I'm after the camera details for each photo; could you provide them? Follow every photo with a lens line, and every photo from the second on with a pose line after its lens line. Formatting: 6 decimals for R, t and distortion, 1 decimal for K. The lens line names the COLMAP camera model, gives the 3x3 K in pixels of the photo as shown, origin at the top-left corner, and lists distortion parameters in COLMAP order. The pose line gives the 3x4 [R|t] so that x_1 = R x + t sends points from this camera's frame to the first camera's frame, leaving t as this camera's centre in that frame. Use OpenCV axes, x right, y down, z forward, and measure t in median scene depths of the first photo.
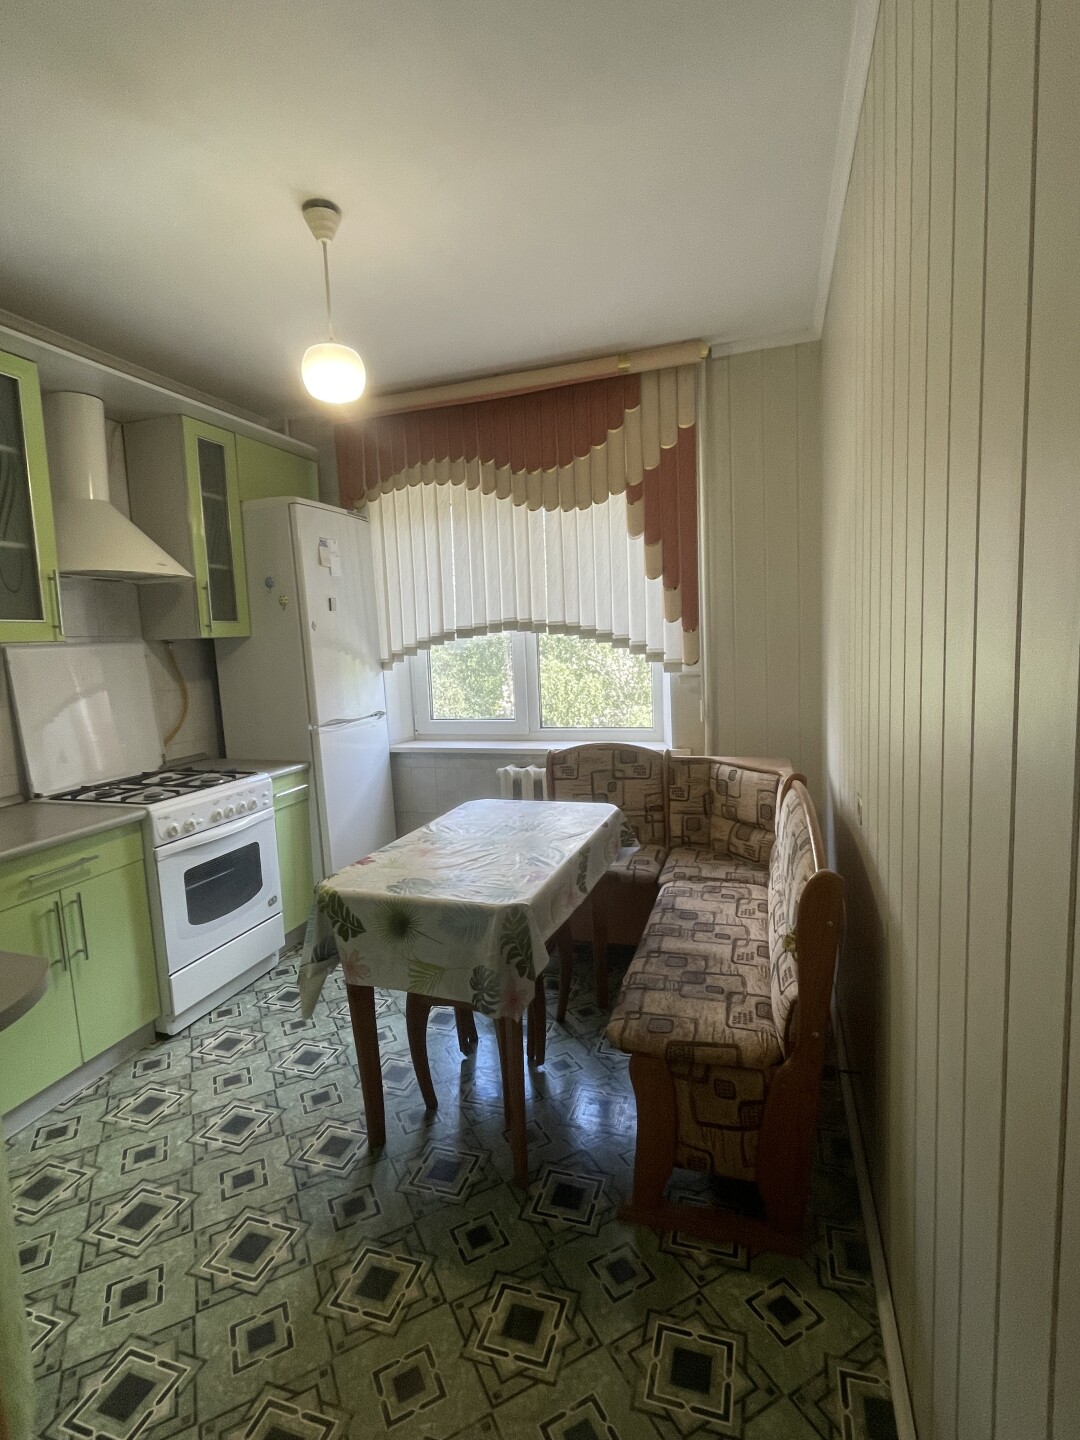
lens RADIAL K [[700.4, 0, 545.4], [0, 700.4, 718.3], [0, 0, 1]] dist [-0.003433, 0.000613]
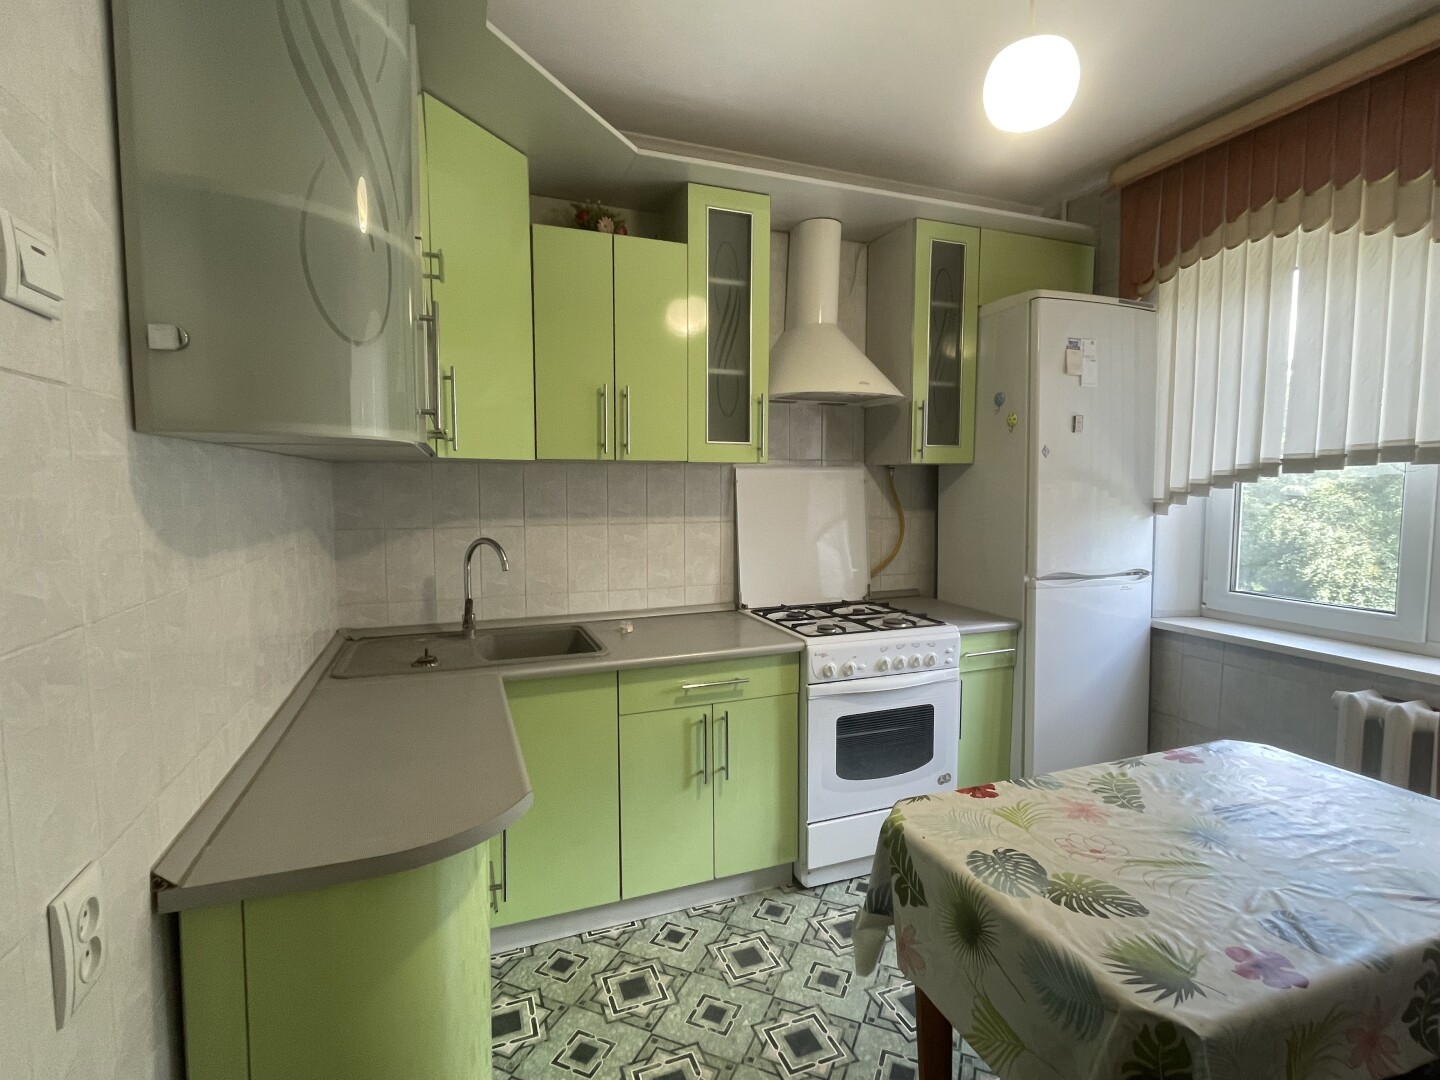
lens RADIAL K [[700.4, 0, 716.3], [0, 700.4, 533.2], [0, 0, 1]] dist [-0.003433, 0.000613]
pose [[0.628531, 0.094102, -0.772071, 0.059805], [-0.111911, 0.993267, 0.029956, -0.026432], [0.769691, 0.067575, 0.634830, 0.257870]]
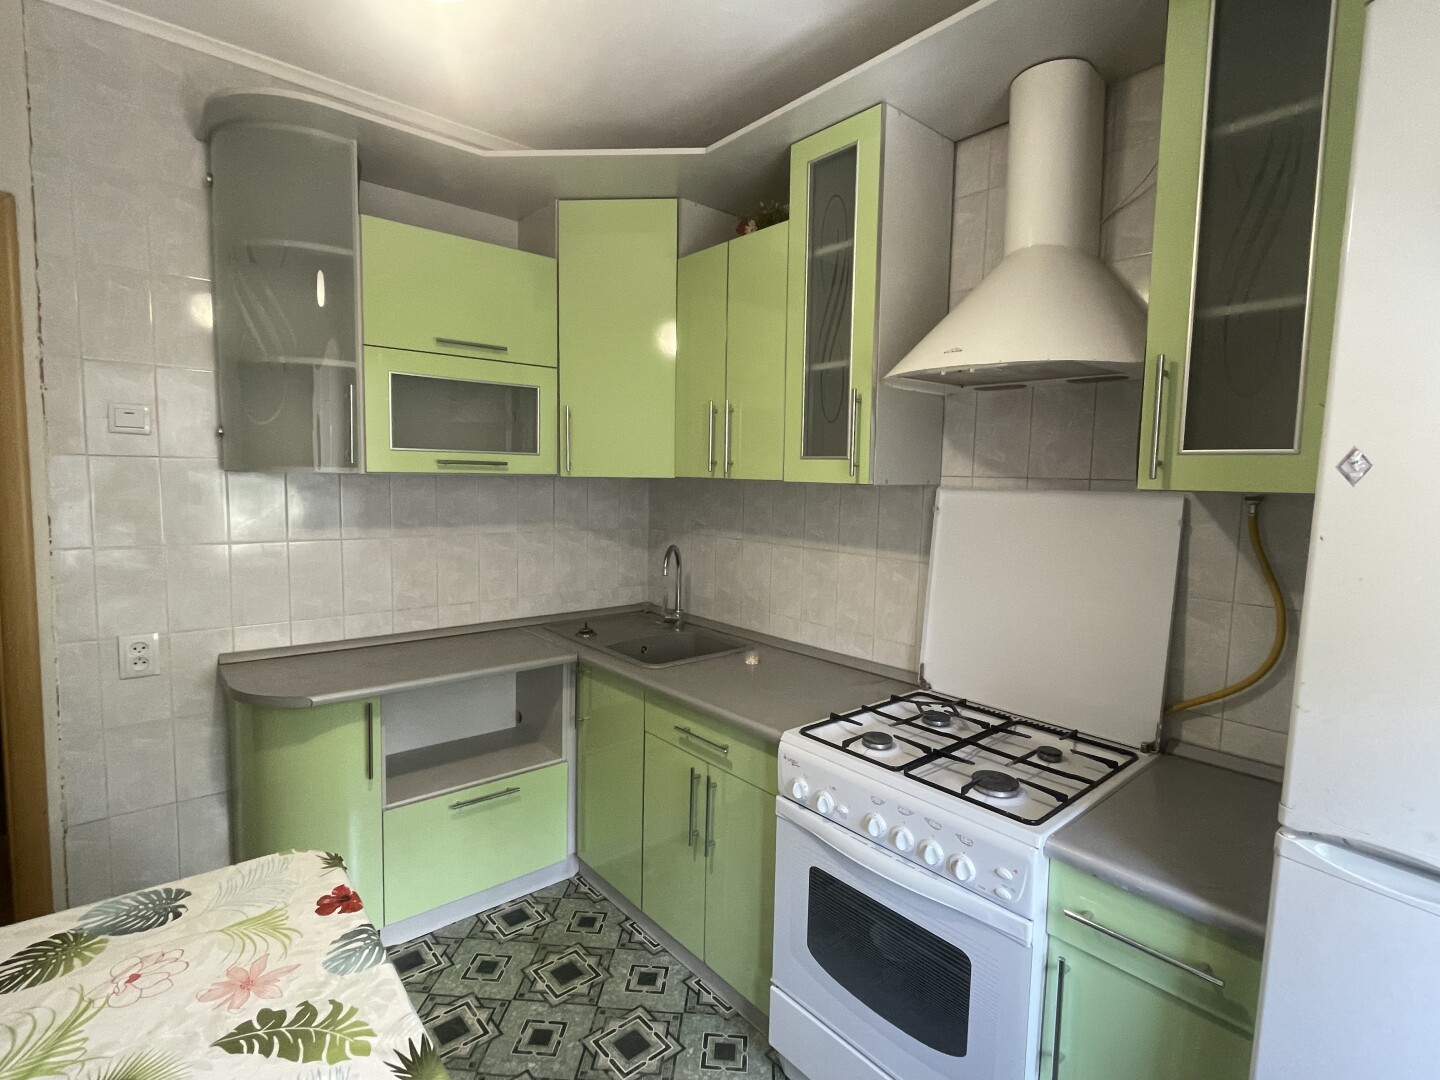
lens RADIAL K [[700.4, 0, 718.8], [0, 700.4, 532.9], [0, 0, 1]] dist [-0.003433, 0.000613]
pose [[-0.521963, 0.098686, -0.847240, 0.016172], [-0.098364, 0.979694, 0.174714, -0.150544], [0.847277, 0.174532, -0.501657, 1.080423]]
